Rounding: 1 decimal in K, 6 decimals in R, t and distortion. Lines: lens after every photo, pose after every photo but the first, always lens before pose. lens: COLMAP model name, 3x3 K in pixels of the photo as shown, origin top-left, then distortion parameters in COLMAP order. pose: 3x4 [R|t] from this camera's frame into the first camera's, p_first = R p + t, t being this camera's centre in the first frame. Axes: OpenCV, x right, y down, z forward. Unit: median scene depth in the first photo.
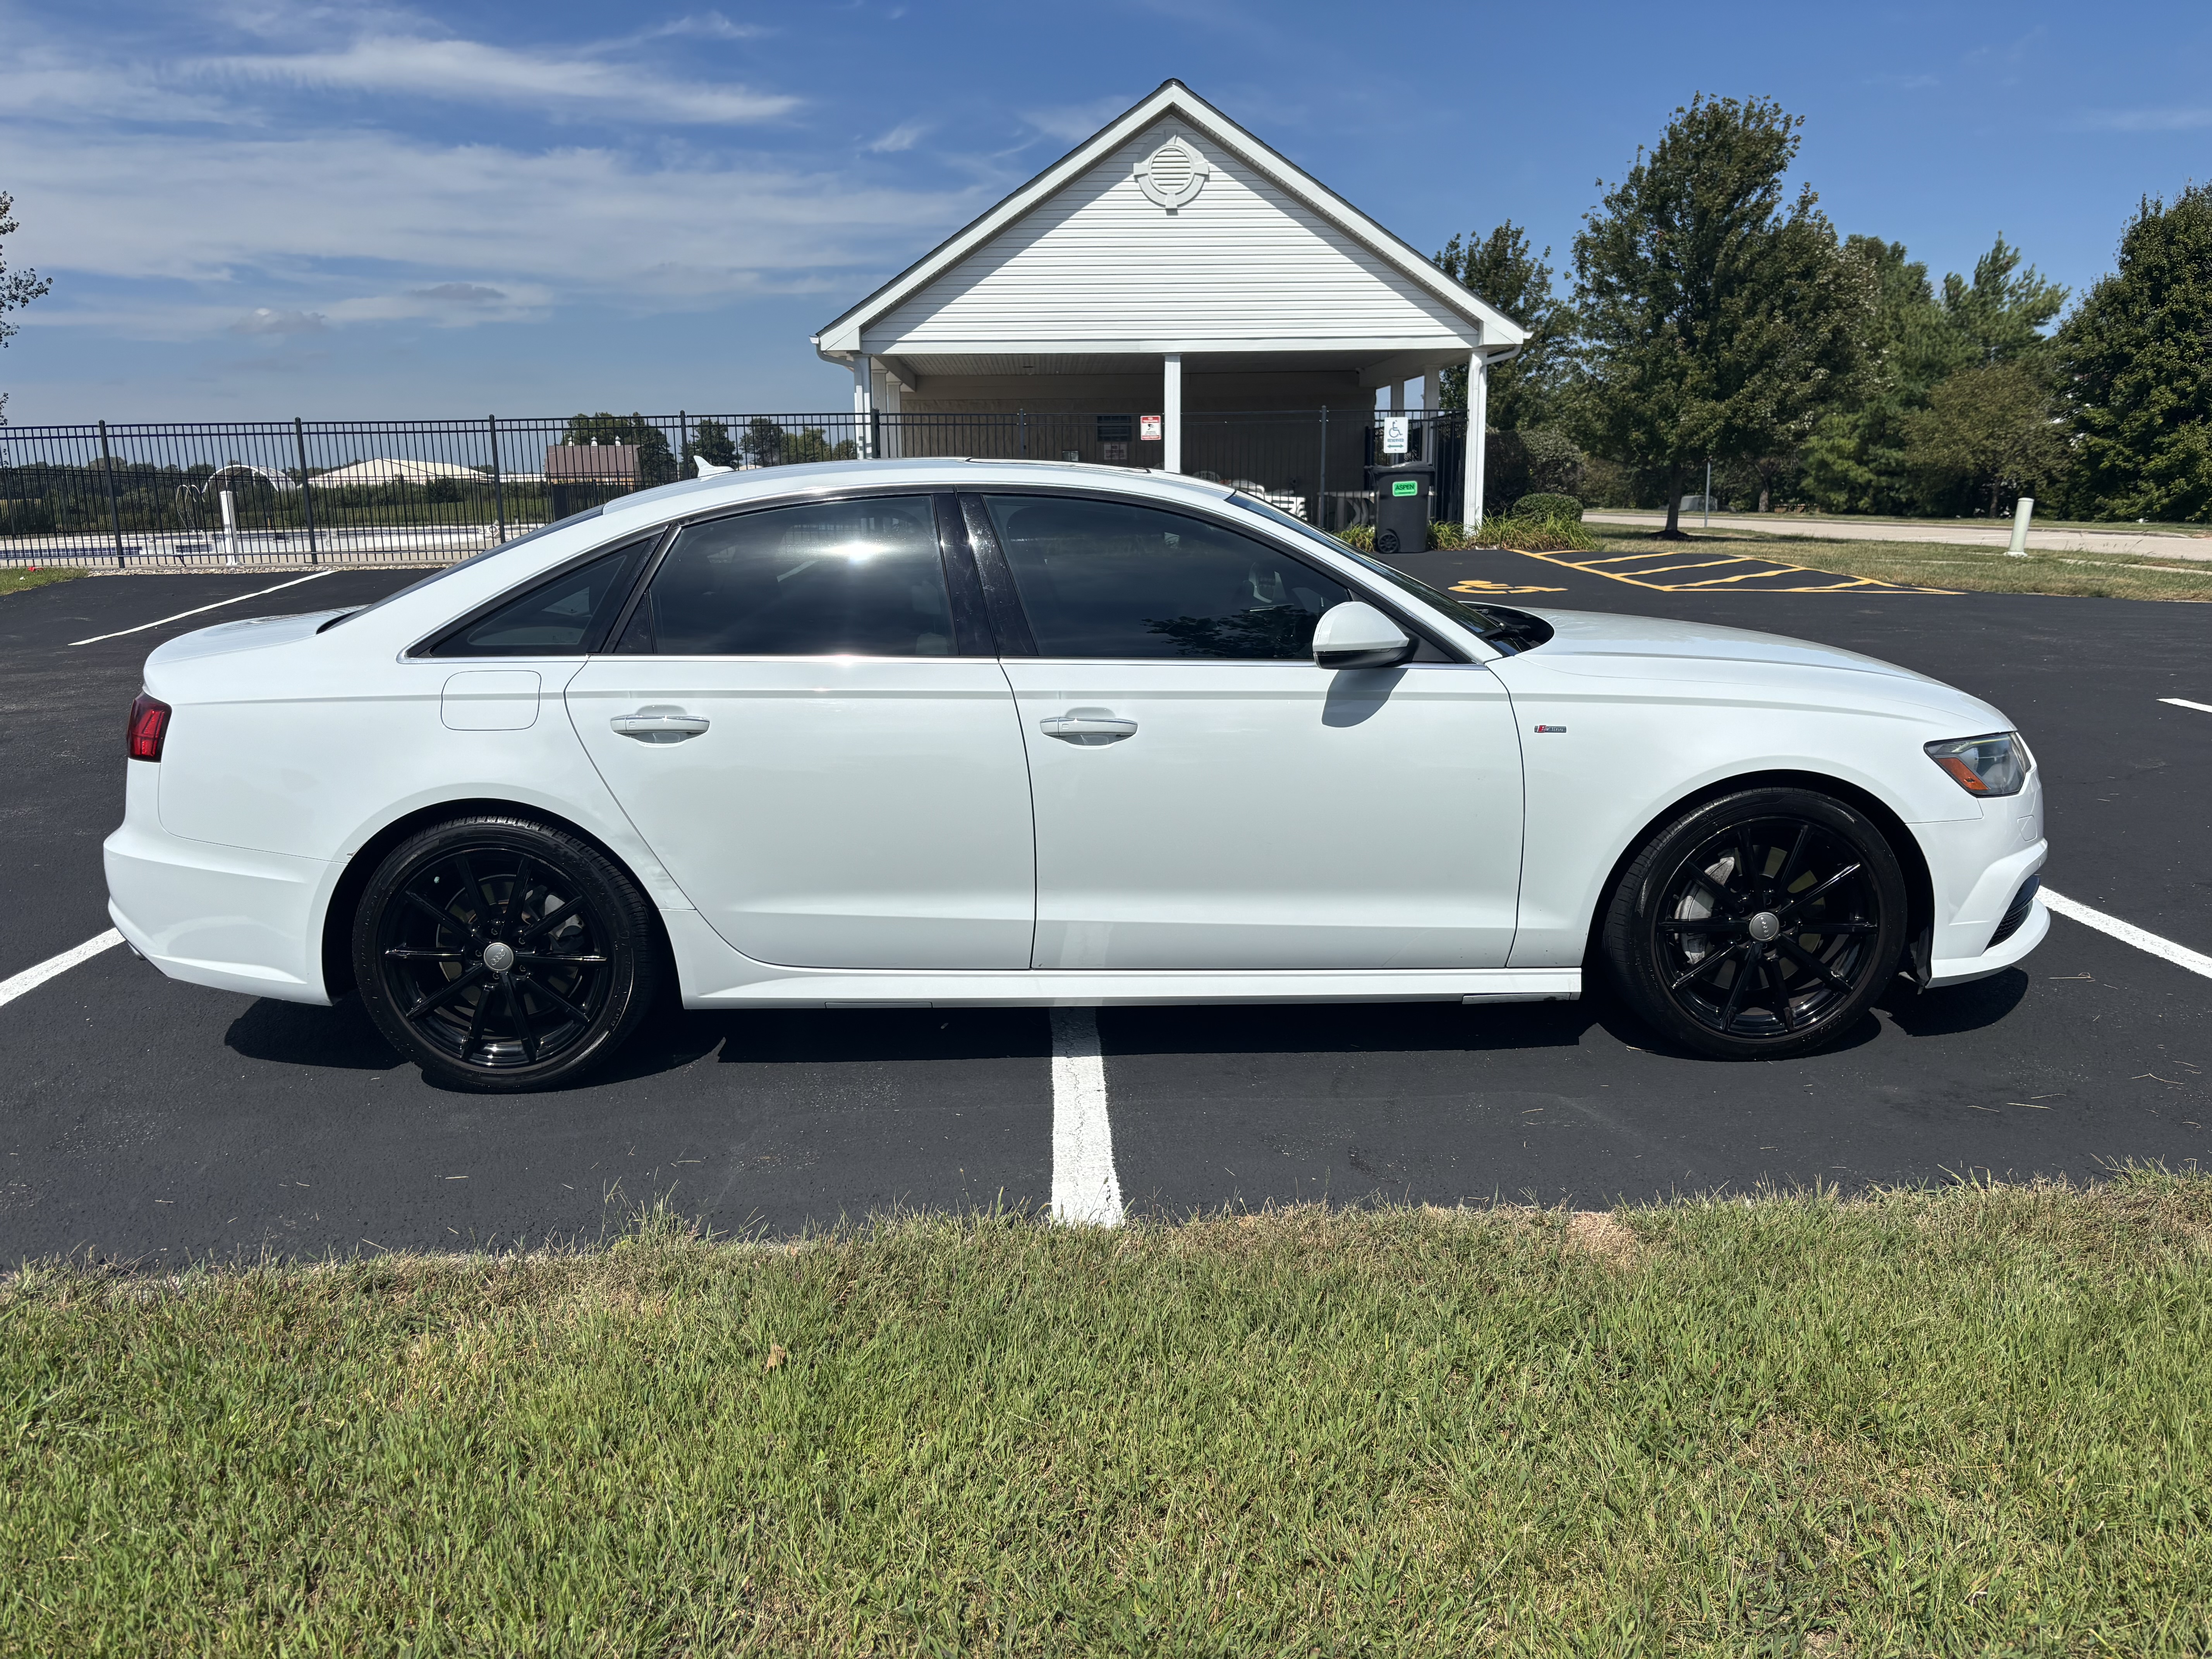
lens RADIAL K [[1681.9, 0, 1118.8], [0, 1681.9, 882.8], [0, 0, 1]] dist [-0.006967, -0.037956]
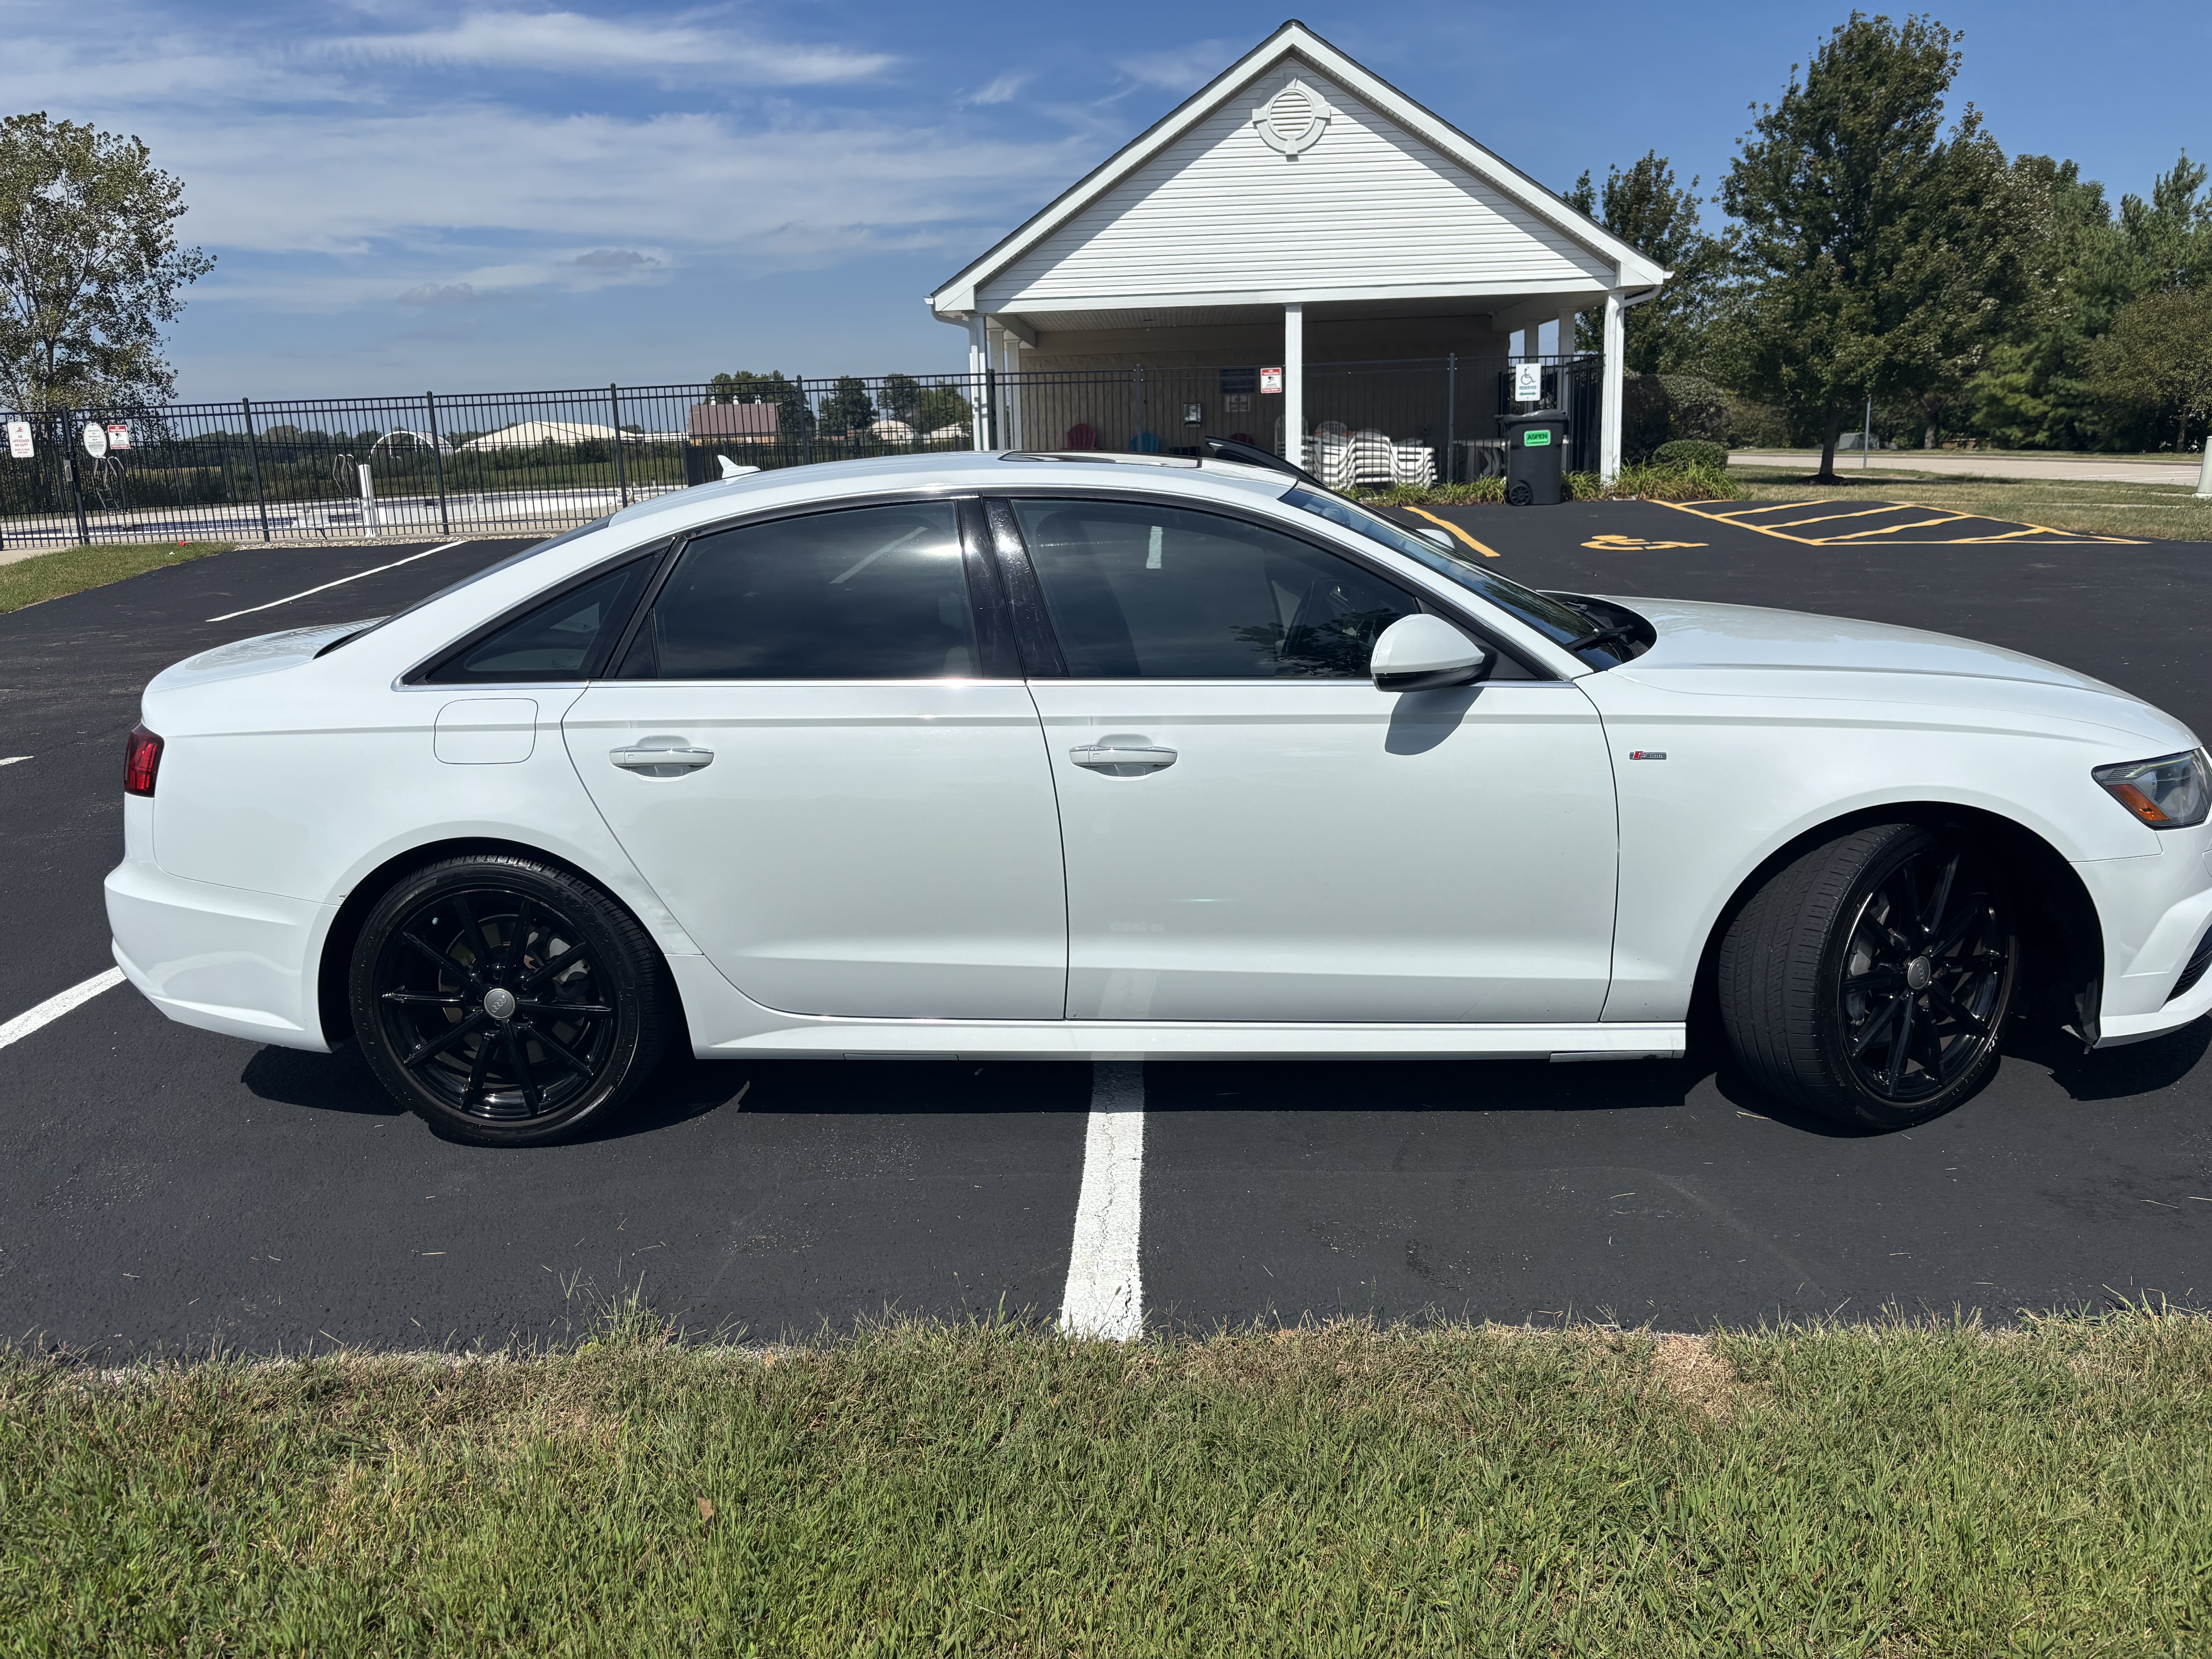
lens RADIAL K [[1681.9, 0, 1106.9], [0, 1681.9, 841.3], [0, 0, 1]] dist [-0.006967, -0.037956]
pose [[0.995850, -0.000829, -0.091003, 0.052185], [0.001521, 0.999970, 0.007538, -0.050897], [0.090995, -0.007645, 0.995822, 0.095212]]
